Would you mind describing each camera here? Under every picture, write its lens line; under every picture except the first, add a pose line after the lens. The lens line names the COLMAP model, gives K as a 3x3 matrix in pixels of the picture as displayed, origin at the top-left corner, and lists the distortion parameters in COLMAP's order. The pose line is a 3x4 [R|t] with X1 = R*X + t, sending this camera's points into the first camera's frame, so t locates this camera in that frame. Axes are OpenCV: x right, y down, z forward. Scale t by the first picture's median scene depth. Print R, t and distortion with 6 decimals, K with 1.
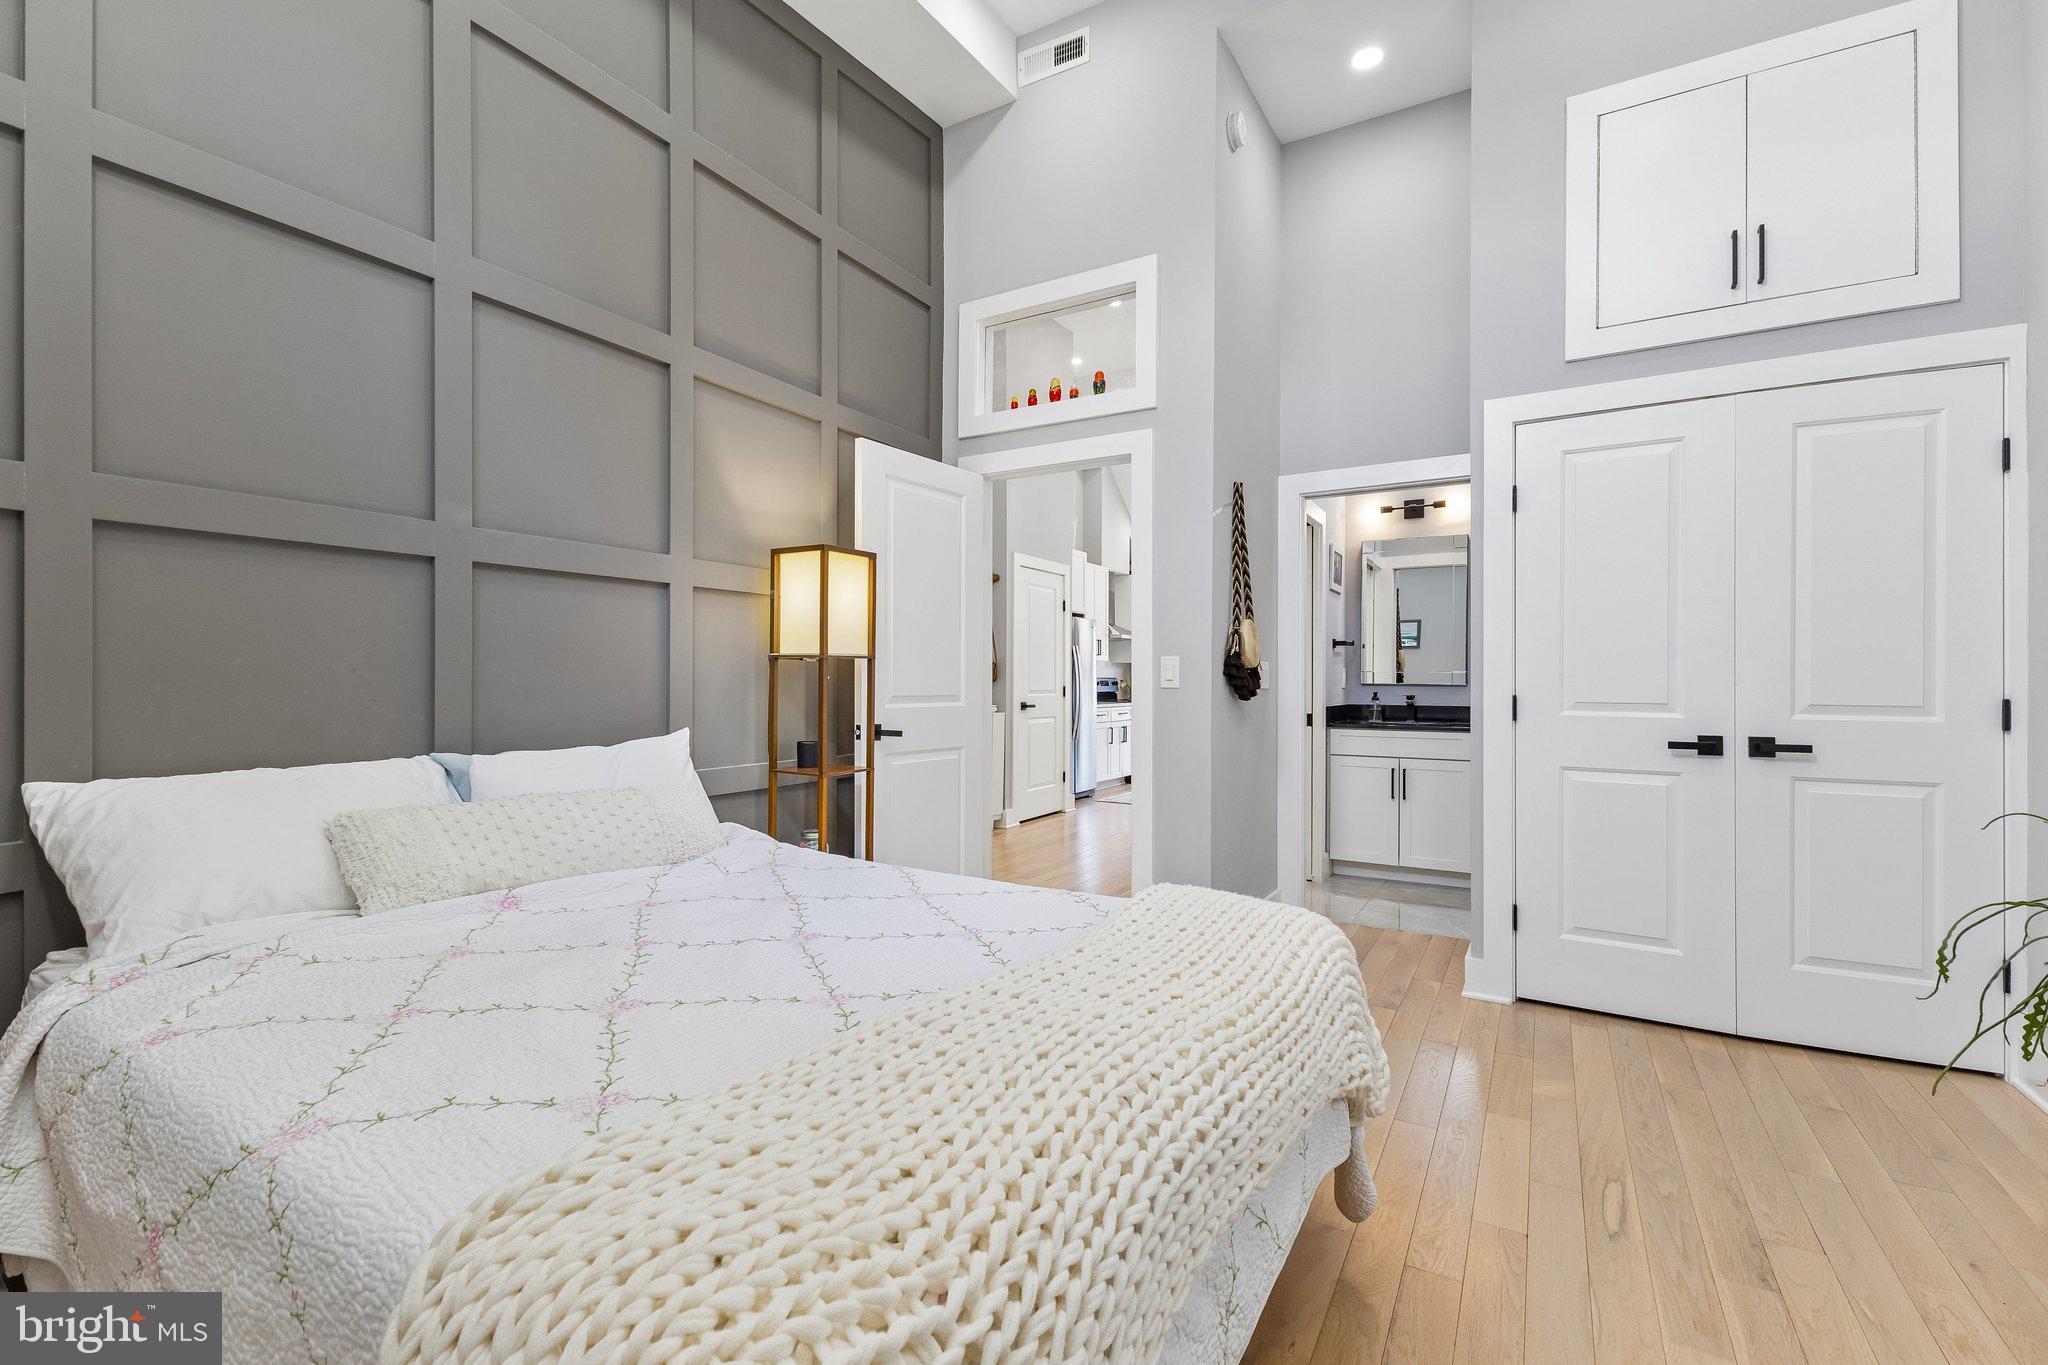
lens RADIAL K [[878.8, 0, 1021.6], [0, 878.8, 673.0], [0, 0, 1]] dist [0.025248, -0.008485]
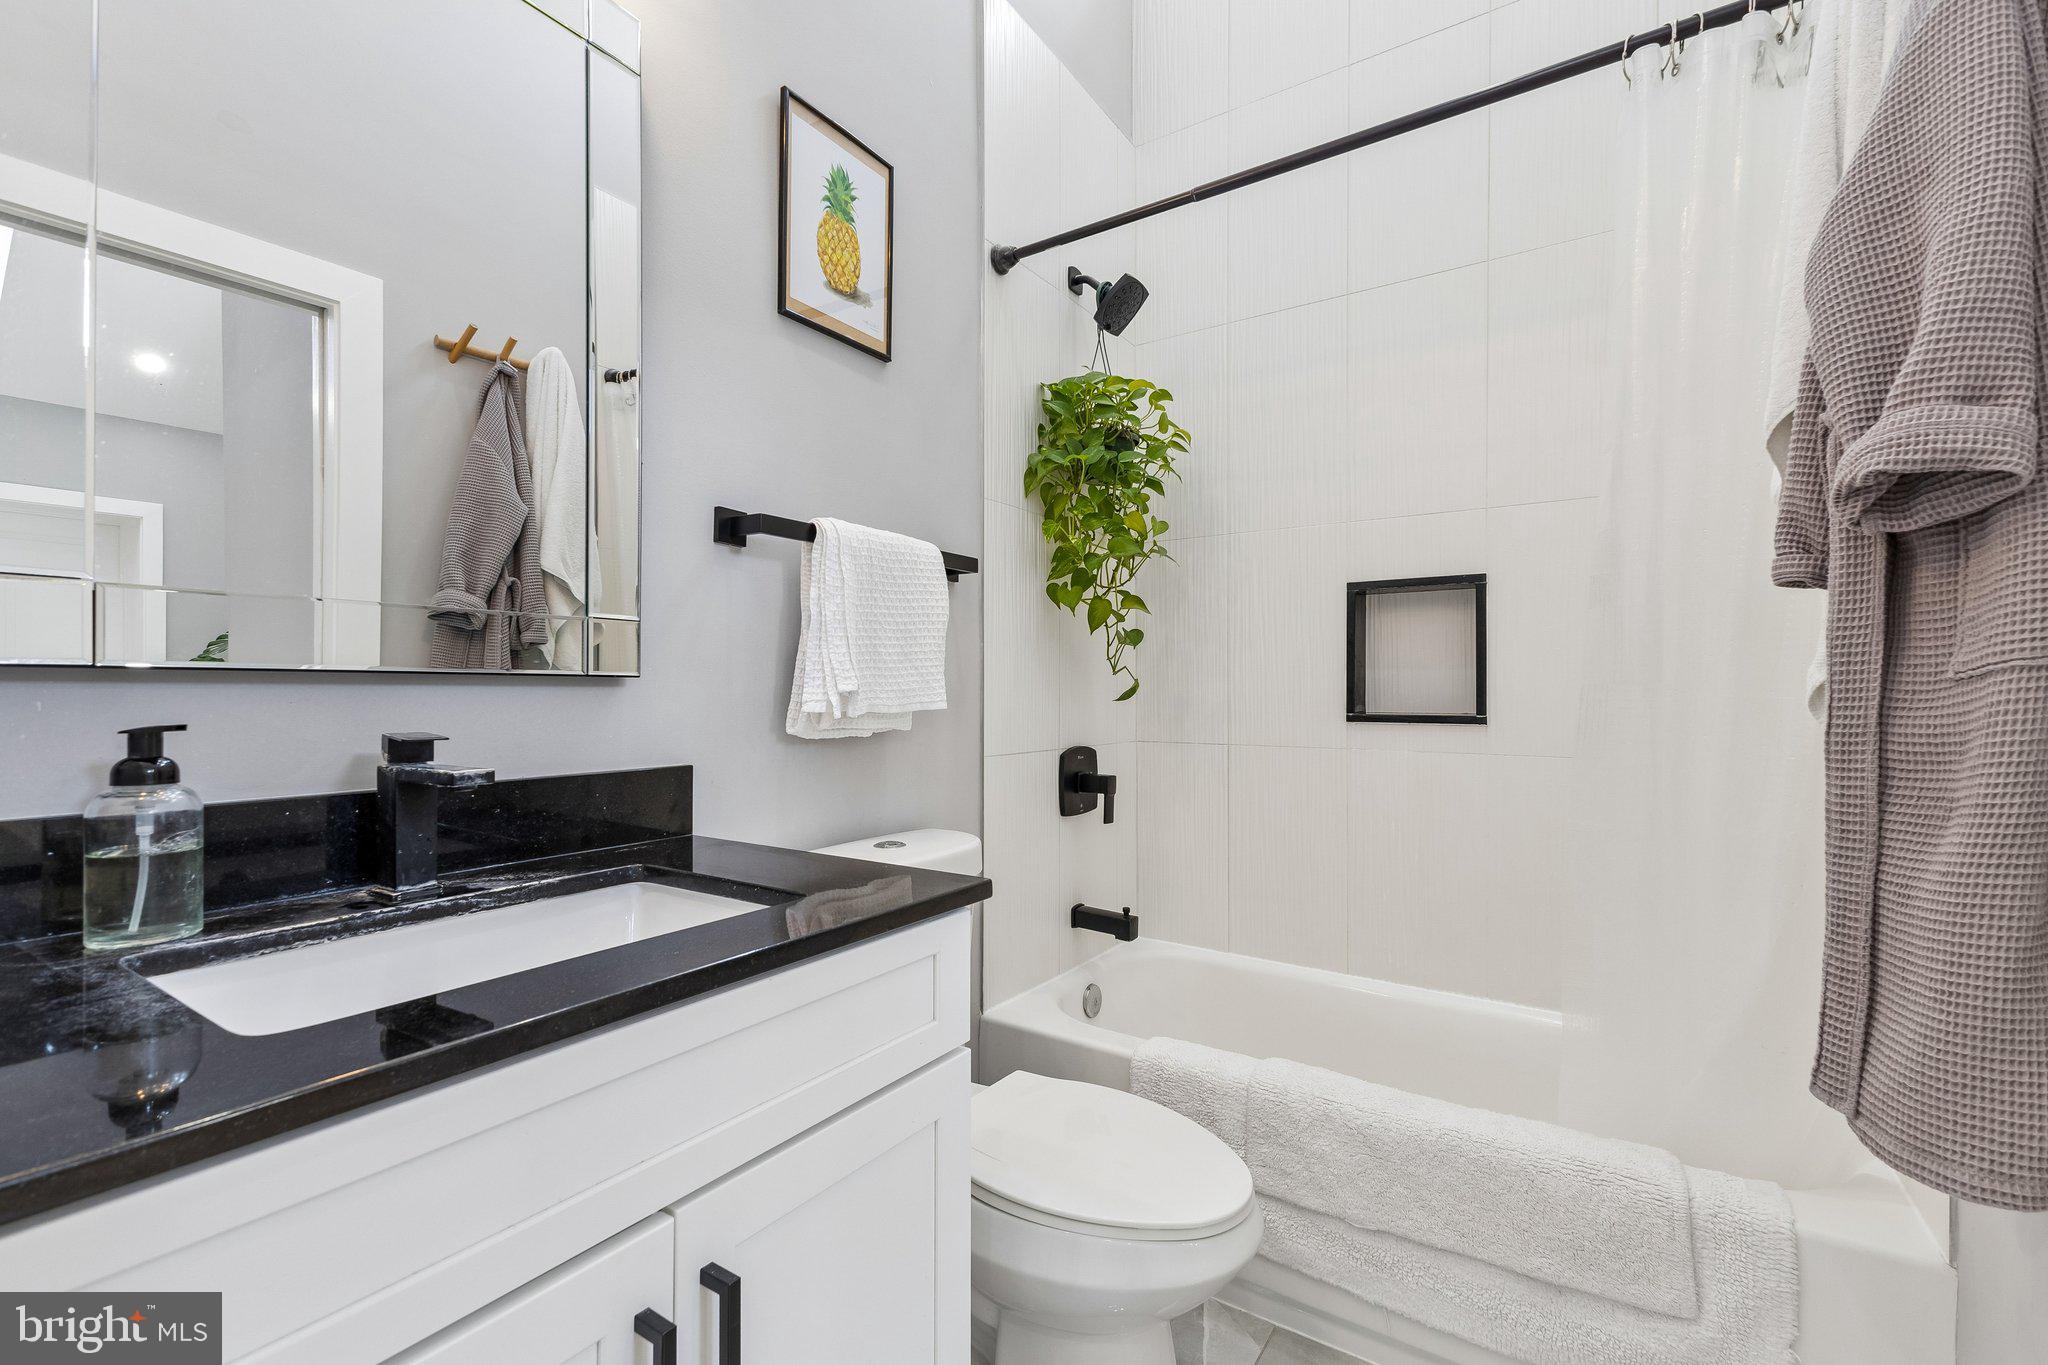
lens RADIAL K [[878.8, 0, 1021.6], [0, 878.8, 673.0], [0, 0, 1]] dist [0.025248, -0.008485]
pose [[0.060779, 0.001741, 0.998150, 0.272812], [-0.006382, 0.999979, -0.001355, 0.013040], [-0.998131, -0.006288, 0.060789, 0.867087]]
